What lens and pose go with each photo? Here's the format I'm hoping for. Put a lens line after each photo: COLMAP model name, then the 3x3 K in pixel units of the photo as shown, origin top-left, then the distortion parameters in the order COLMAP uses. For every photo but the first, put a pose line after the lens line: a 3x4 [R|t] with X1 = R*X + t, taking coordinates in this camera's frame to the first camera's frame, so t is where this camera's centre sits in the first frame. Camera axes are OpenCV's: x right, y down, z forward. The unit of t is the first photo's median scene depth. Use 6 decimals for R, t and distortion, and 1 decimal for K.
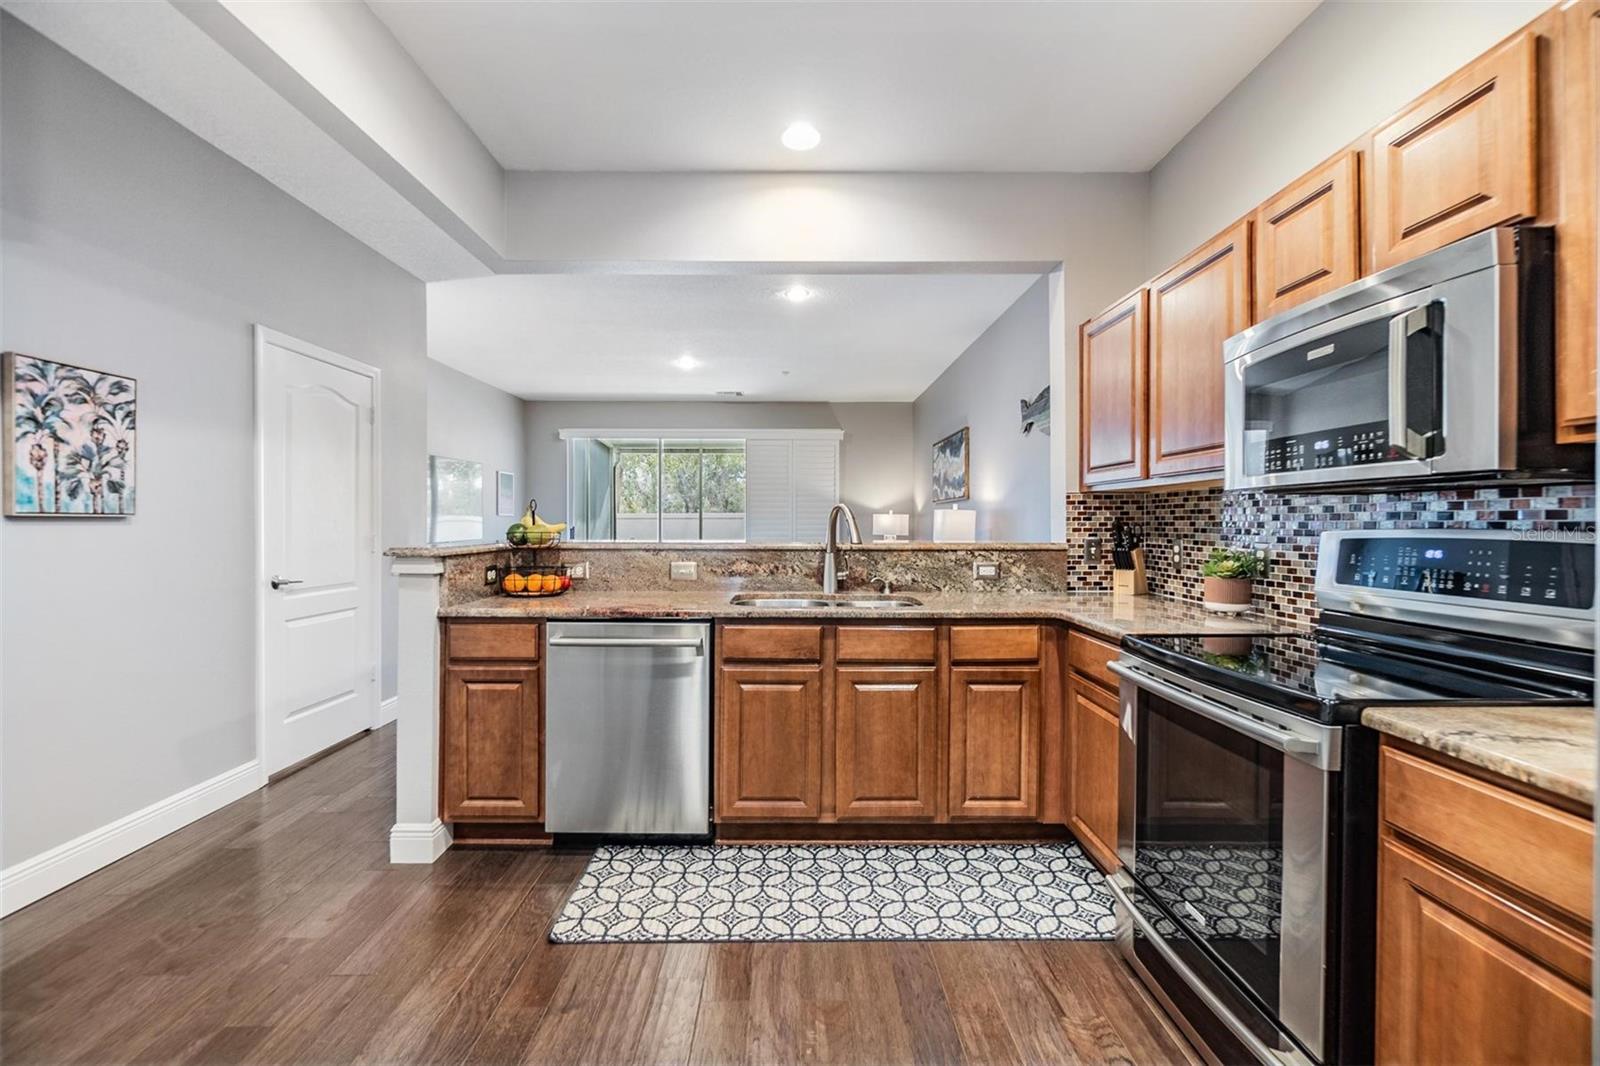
lens RADIAL K [[697.0, 0, 792.7], [0, 697.0, 529.1], [0, 0, 1]] dist [-0.004226, 0.001452]
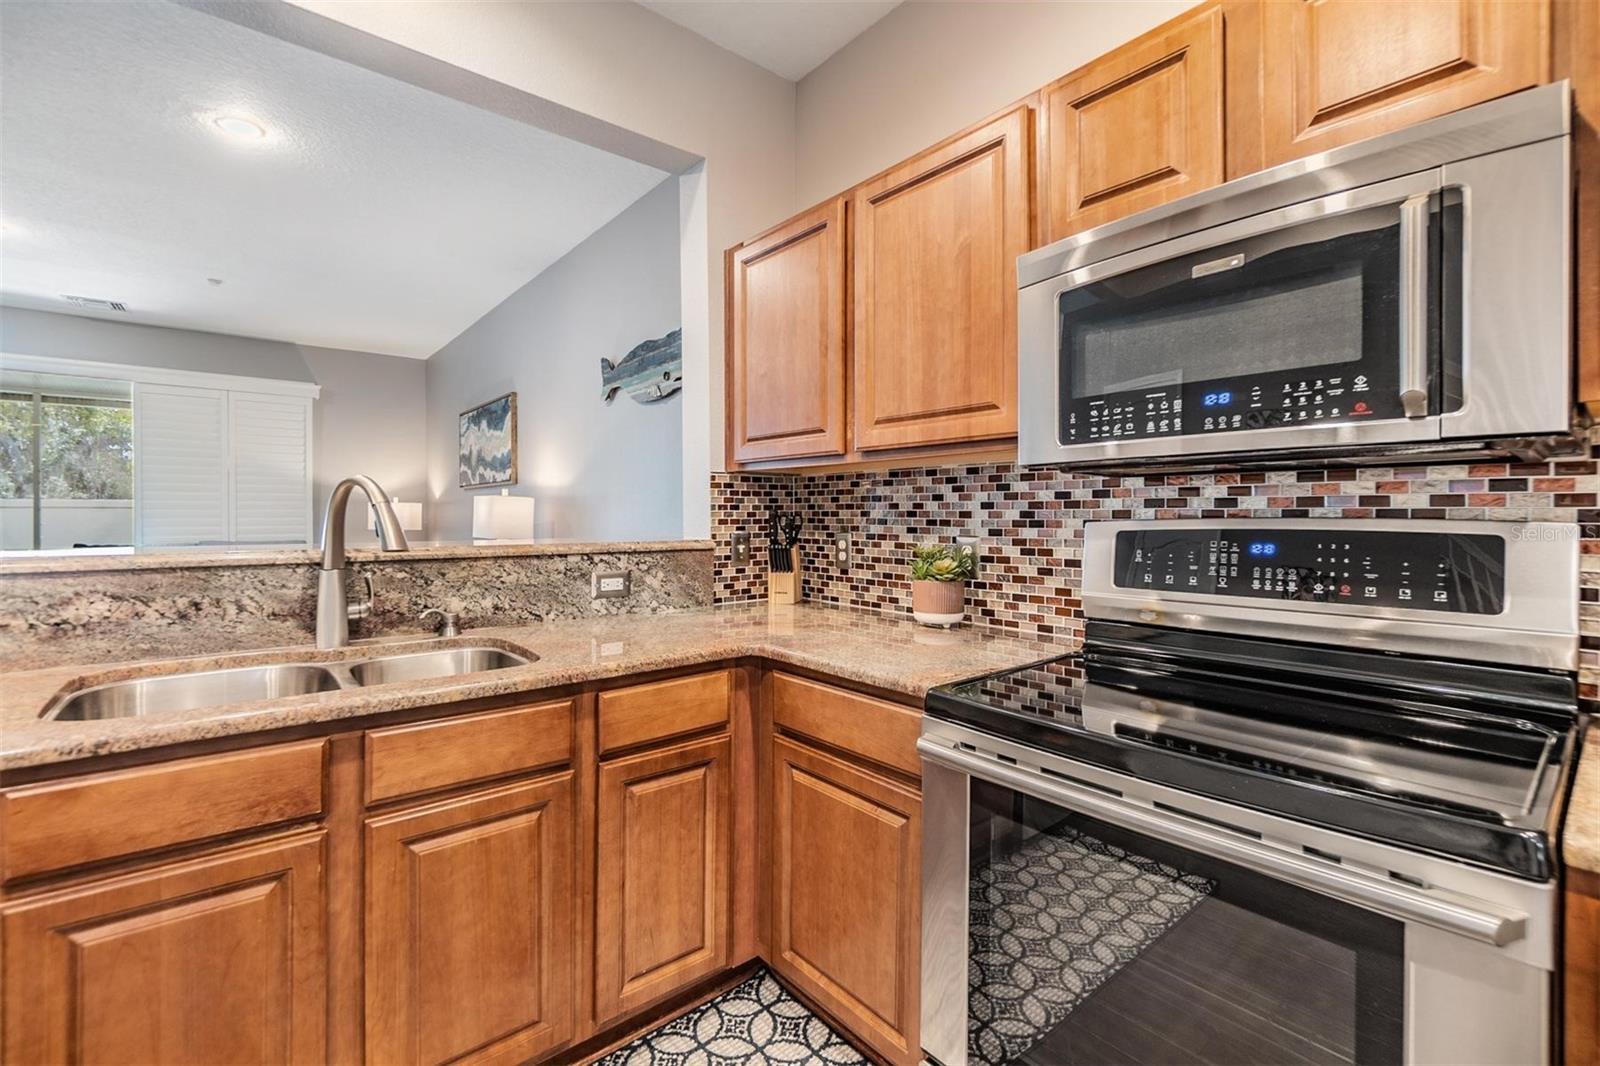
lens RADIAL K [[697.0, 0, 799.9], [0, 697.0, 519.7], [0, 0, 1]] dist [-0.004226, 0.001452]
pose [[0.771935, -0.004819, 0.635683, -0.007621], [0.005832, 0.999983, 0.000499, -0.001095], [-0.635675, 0.003322, 0.771950, 0.456325]]
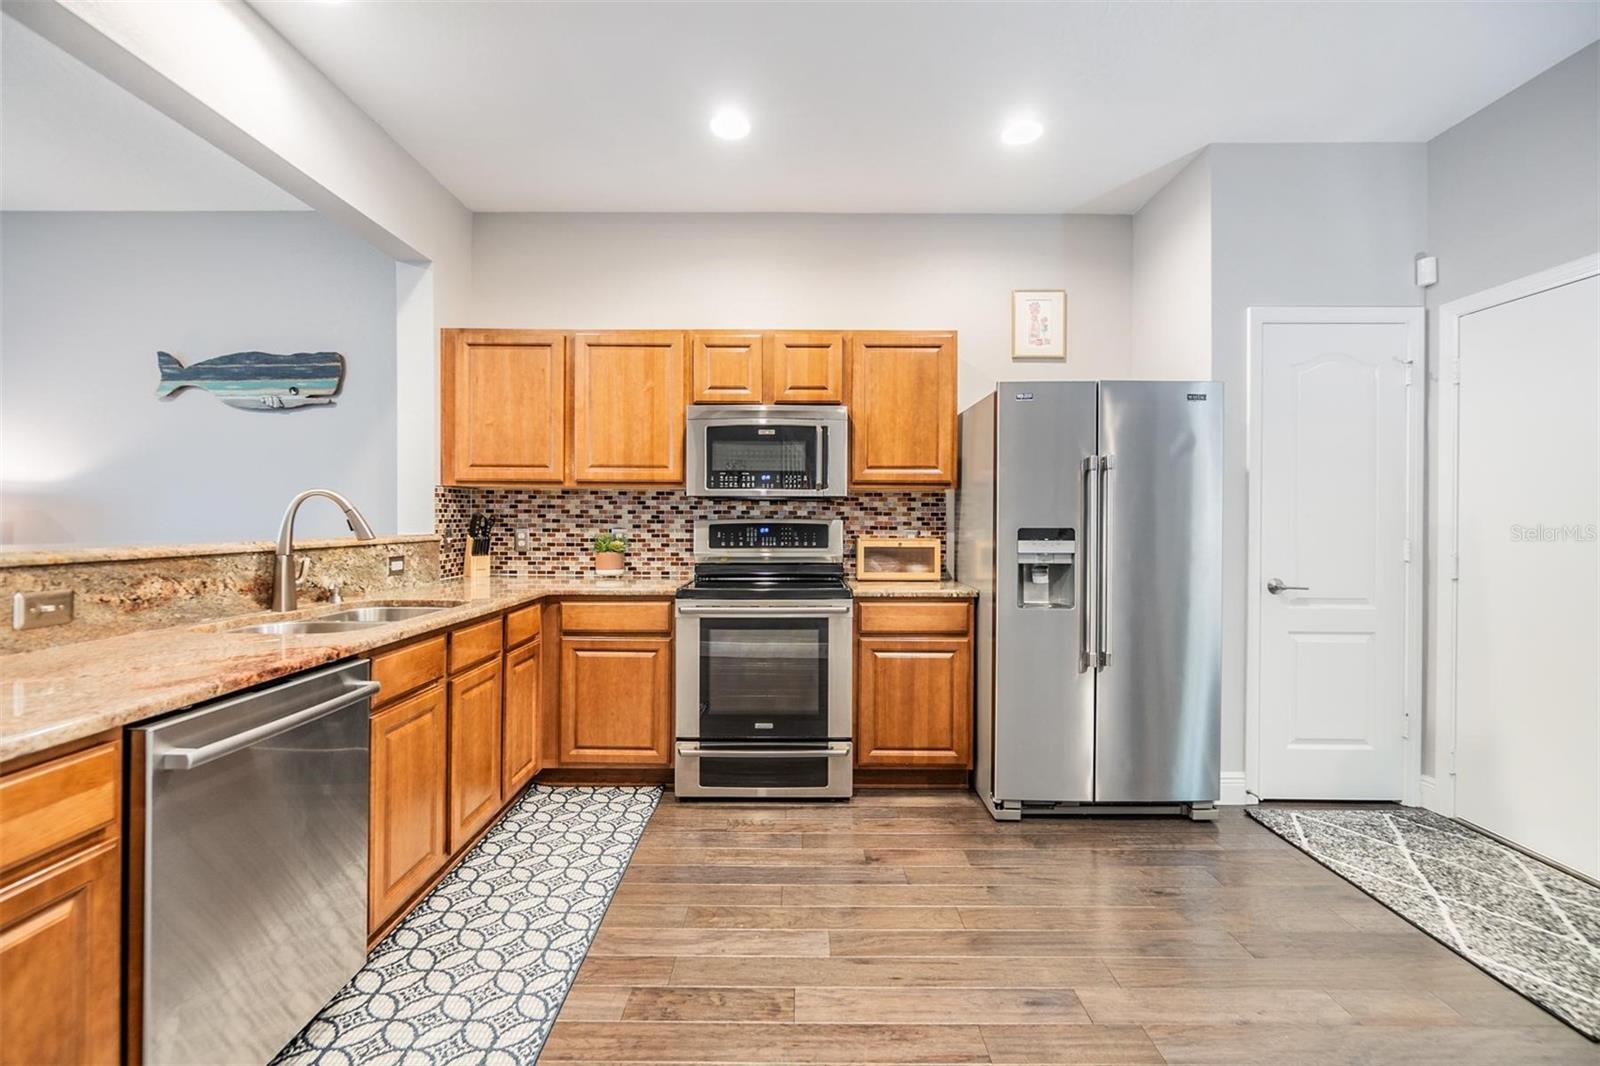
lens RADIAL K [[697.0, 0, 795.5], [0, 697.0, 520.3], [0, 0, 1]] dist [-0.004226, 0.001452]
pose [[0.006815, -0.005169, 0.999963, -0.803486], [0.004801, 0.999975, 0.005136, -0.003617], [-0.999965, 0.004766, 0.006840, 0.565666]]
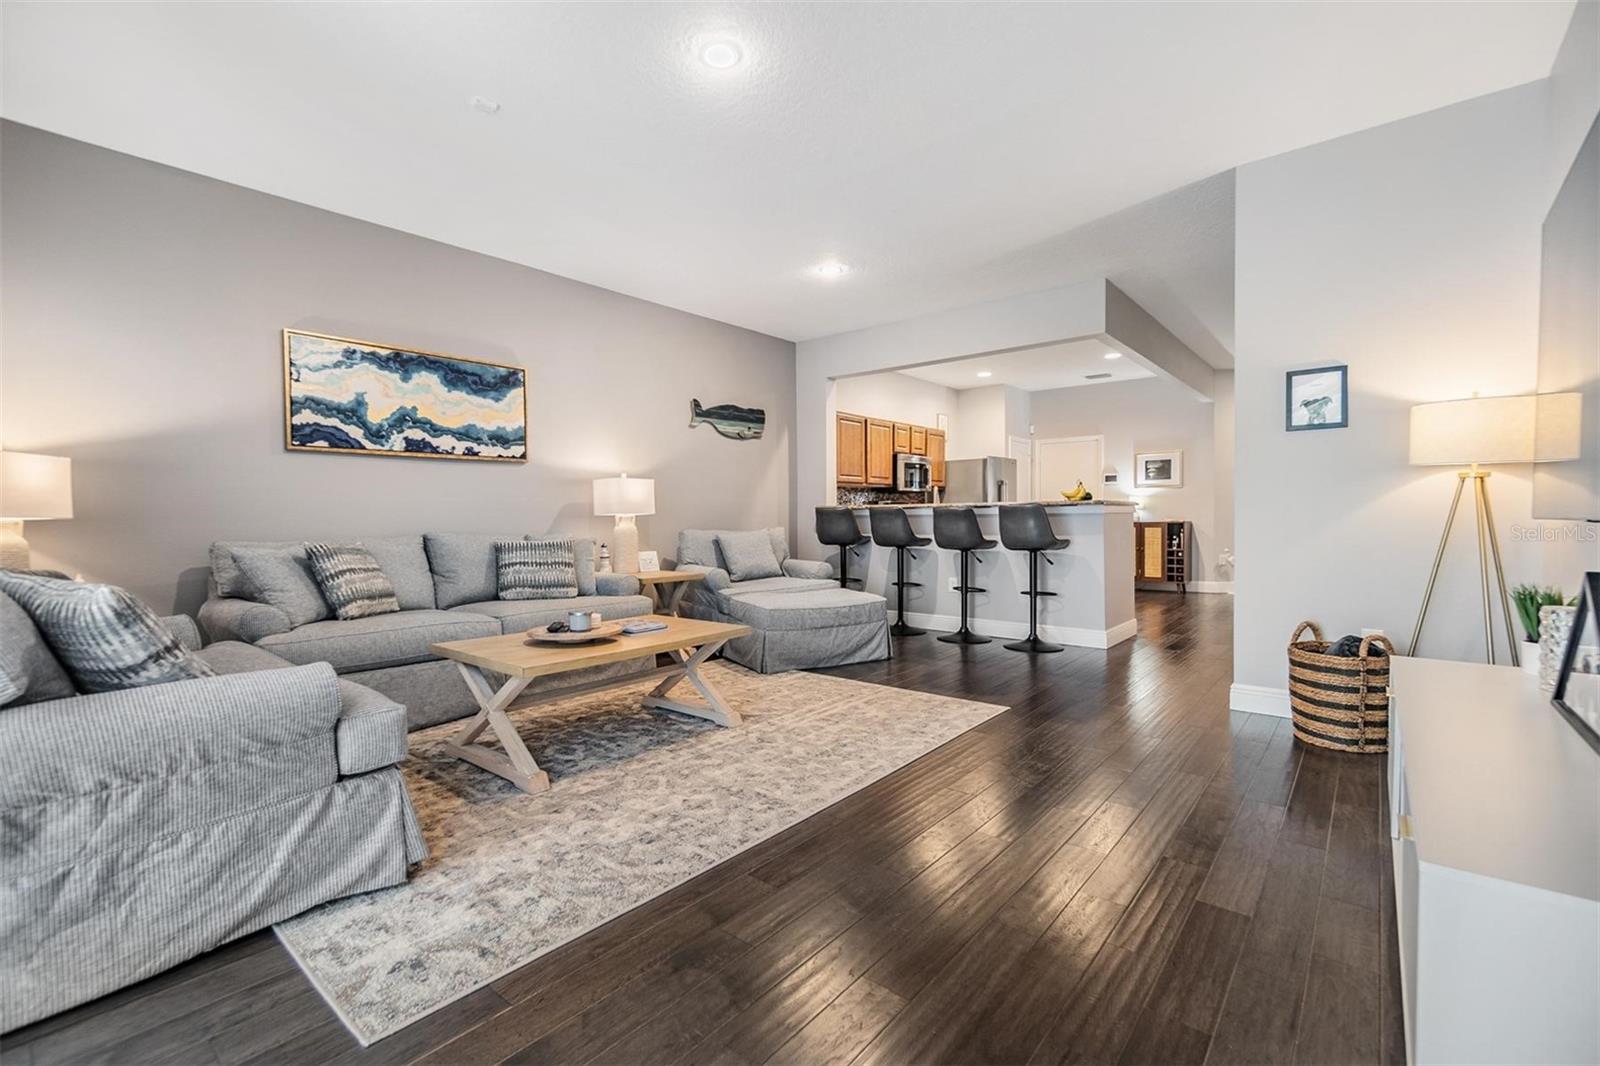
lens RADIAL K [[697.0, 0, 793.1], [0, 697.0, 524.8], [0, 0, 1]] dist [-0.004226, 0.001452]
pose [[-0.764597, -0.003684, 0.644499, -1.187305], [0.014875, 0.999616, 0.023361, 0.032307], [-0.644337, 0.027449, -0.764249, 3.507054]]
